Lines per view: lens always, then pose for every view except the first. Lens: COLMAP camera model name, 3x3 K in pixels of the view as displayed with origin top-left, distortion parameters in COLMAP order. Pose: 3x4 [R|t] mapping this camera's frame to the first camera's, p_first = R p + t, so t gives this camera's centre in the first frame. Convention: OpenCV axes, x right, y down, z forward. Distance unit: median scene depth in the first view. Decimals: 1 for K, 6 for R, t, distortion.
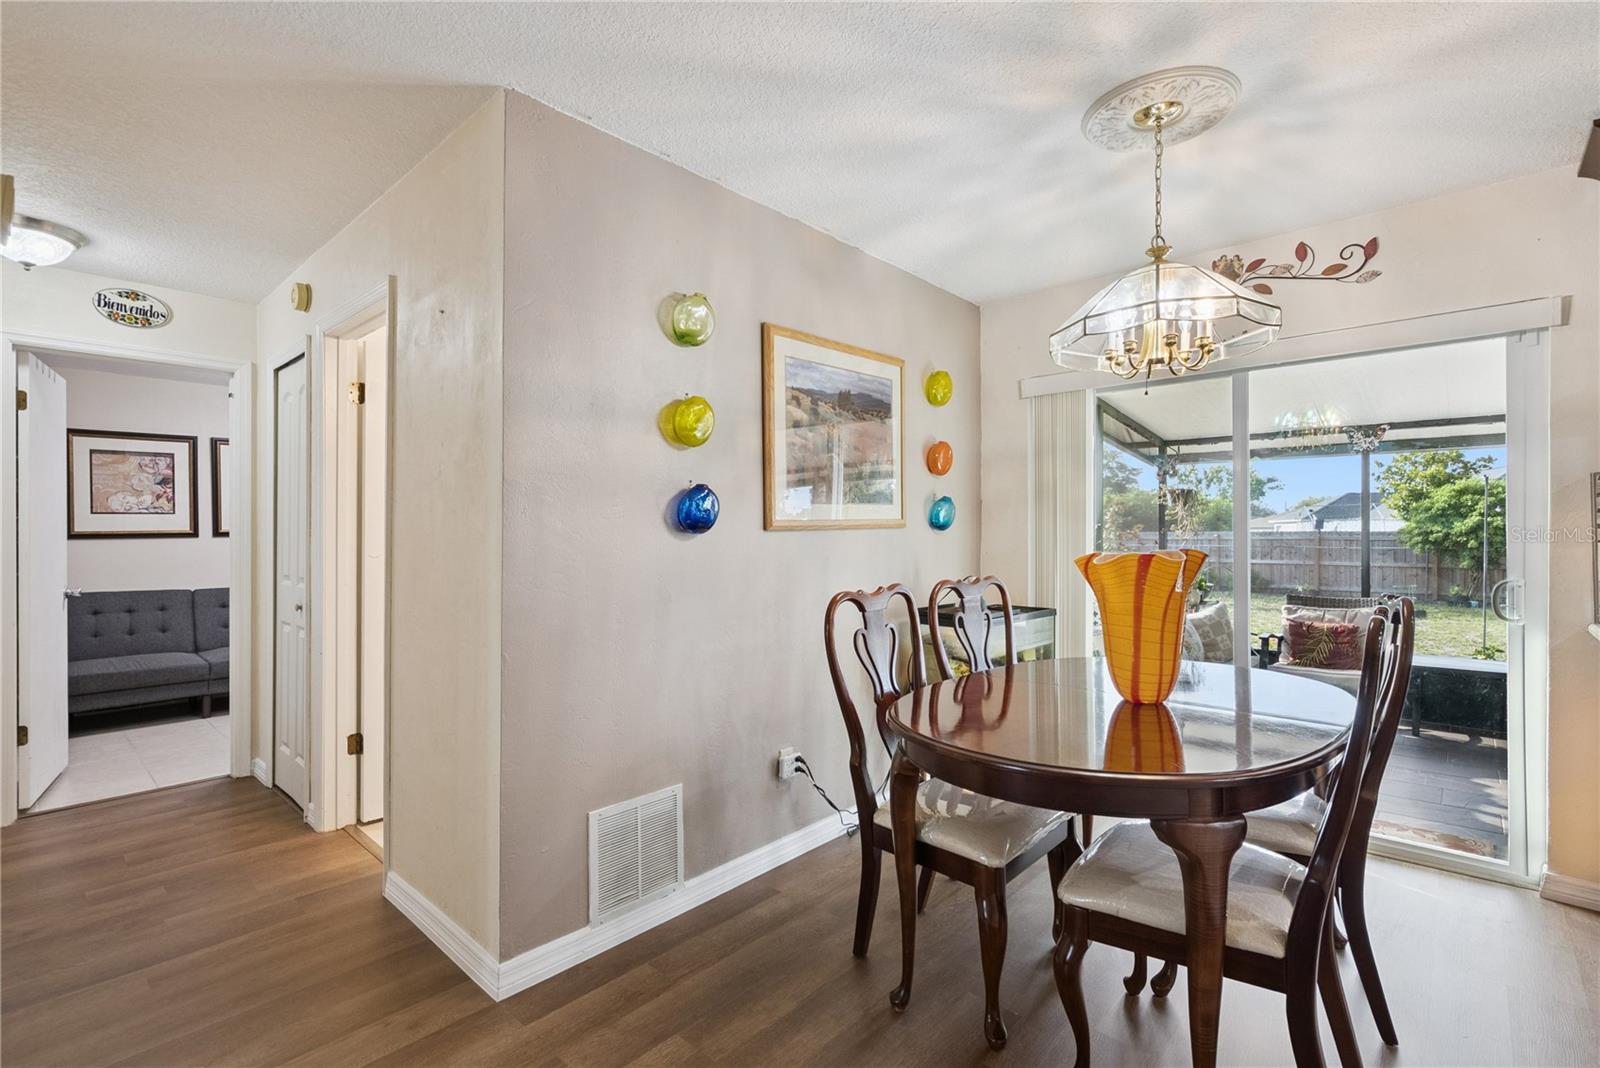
lens RADIAL K [[733.8, 0, 800.0], [0, 733.8, 534.0], [0, 0, 1]] dist [-0.006525, 0.000854]
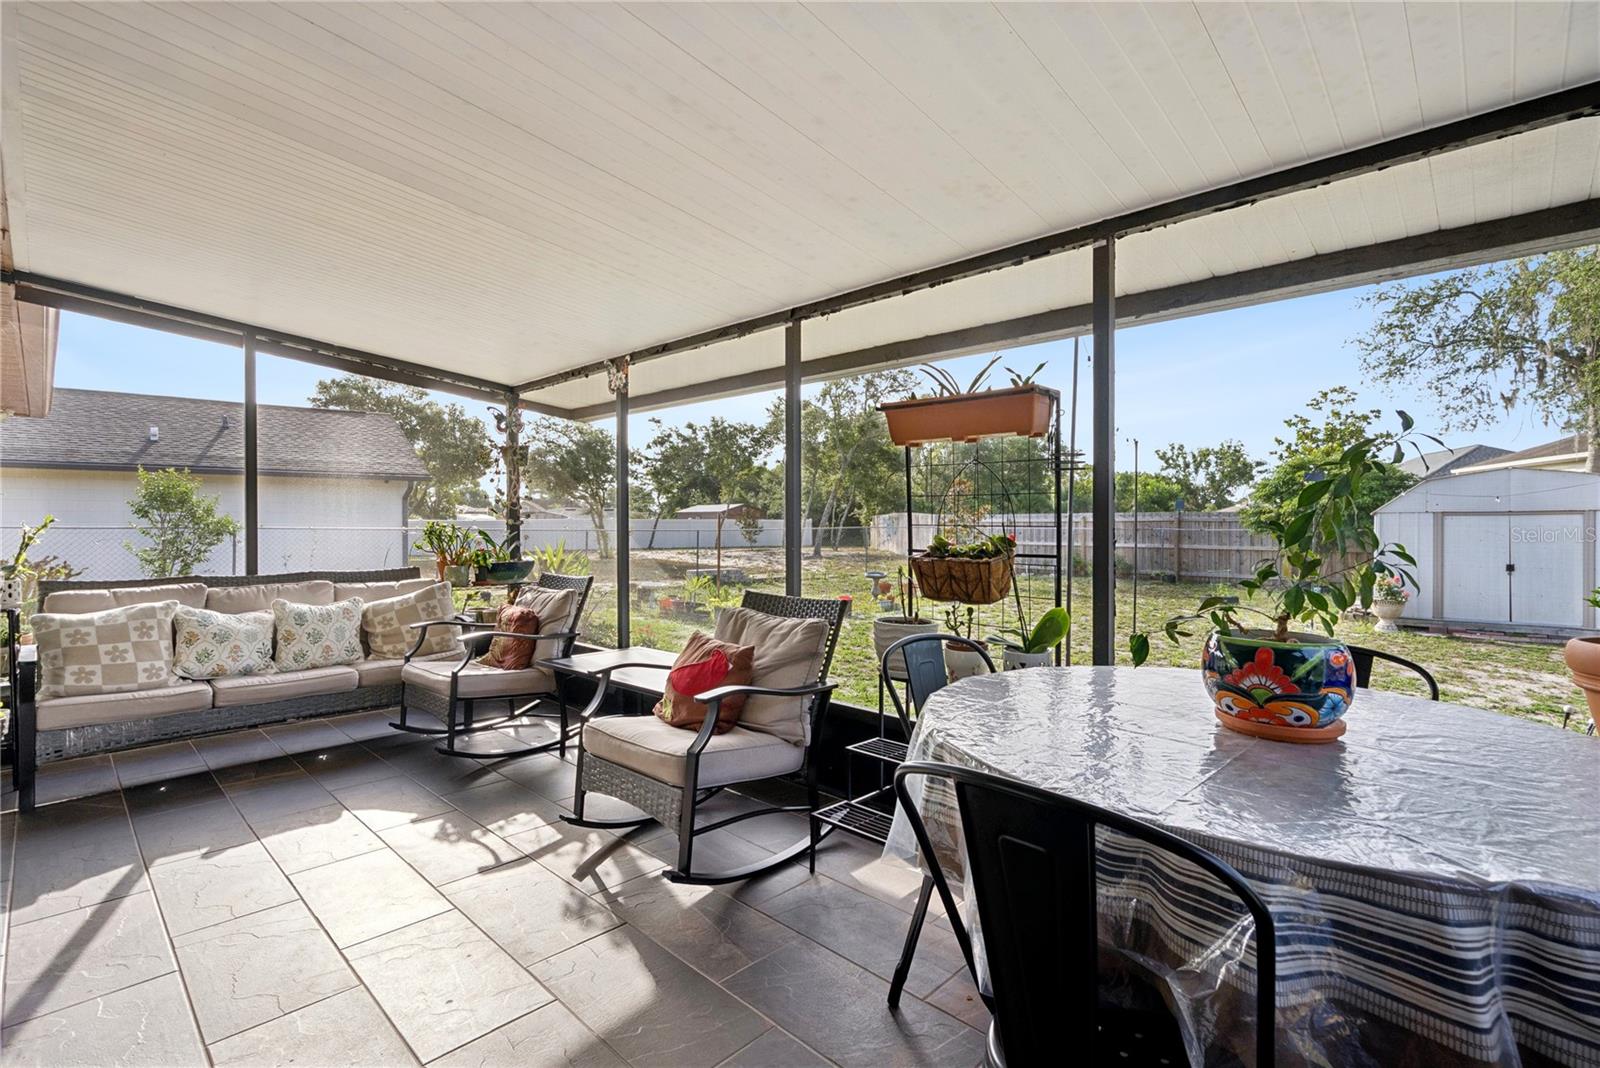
lens RADIAL K [[734.4, 0, 816.4], [0, 734.4, 518.3], [0, 0, 1]] dist [0.000715, 0.000006]
pose [[0.999904, -0.000707, -0.013816, 0.283781], [0.000662, 0.999994, -0.003253, 0.007048], [0.013818, 0.003243, 0.999899, 0.063269]]
